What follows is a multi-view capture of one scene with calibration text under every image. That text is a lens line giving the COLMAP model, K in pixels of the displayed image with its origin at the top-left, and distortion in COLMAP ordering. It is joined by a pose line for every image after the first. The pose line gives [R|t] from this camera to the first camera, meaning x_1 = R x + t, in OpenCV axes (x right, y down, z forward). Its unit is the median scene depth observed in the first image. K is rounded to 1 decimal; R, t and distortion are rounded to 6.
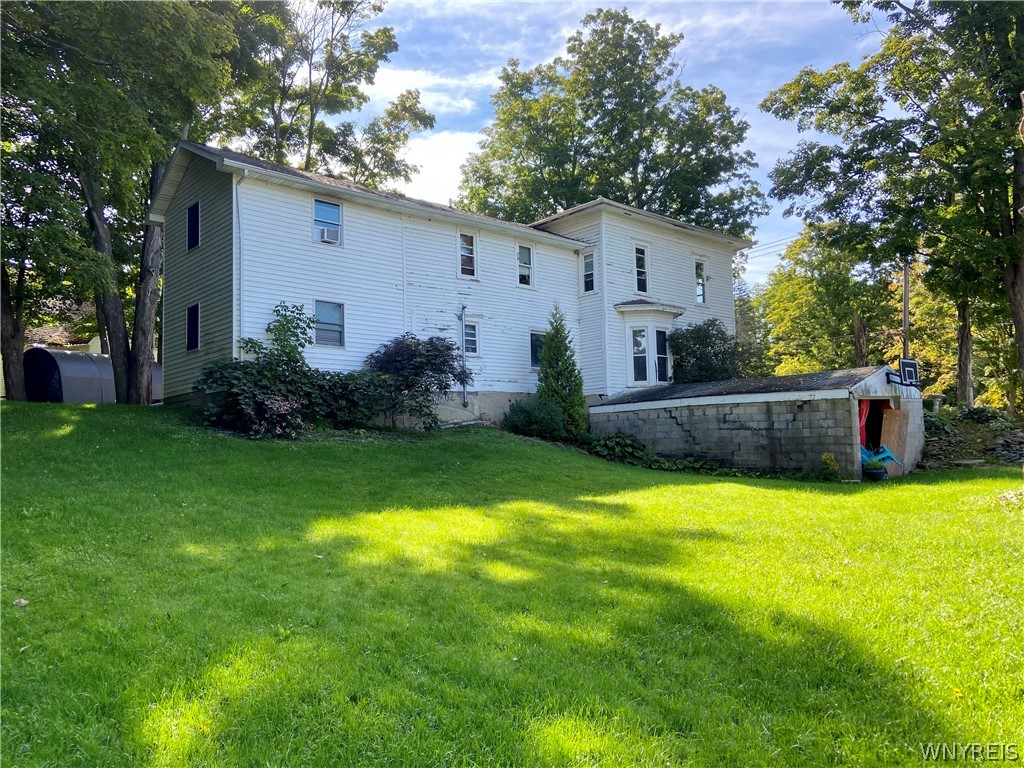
lens RADIAL K [[771.6, 0, 515.7], [0, 771.6, 410.7], [0, 0, 1]] dist [0.054417, -0.079452]
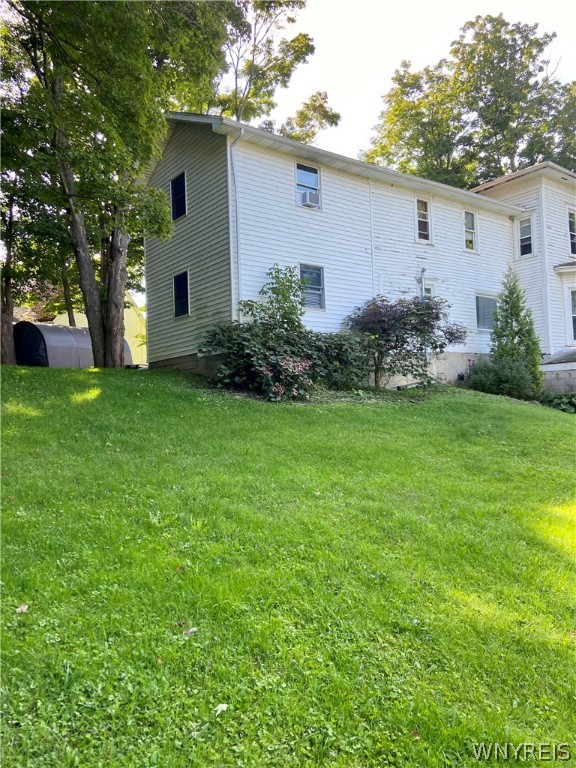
lens RADIAL K [[578.7, 0, 284.1], [0, 578.7, 391.9], [0, 0, 1]] dist [0.054417, -0.079452]
pose [[0.996059, -0.011556, -0.087935, -0.179947], [0.014347, 0.999411, 0.031173, 0.001612], [0.087523, -0.032312, 0.995638, 0.196620]]
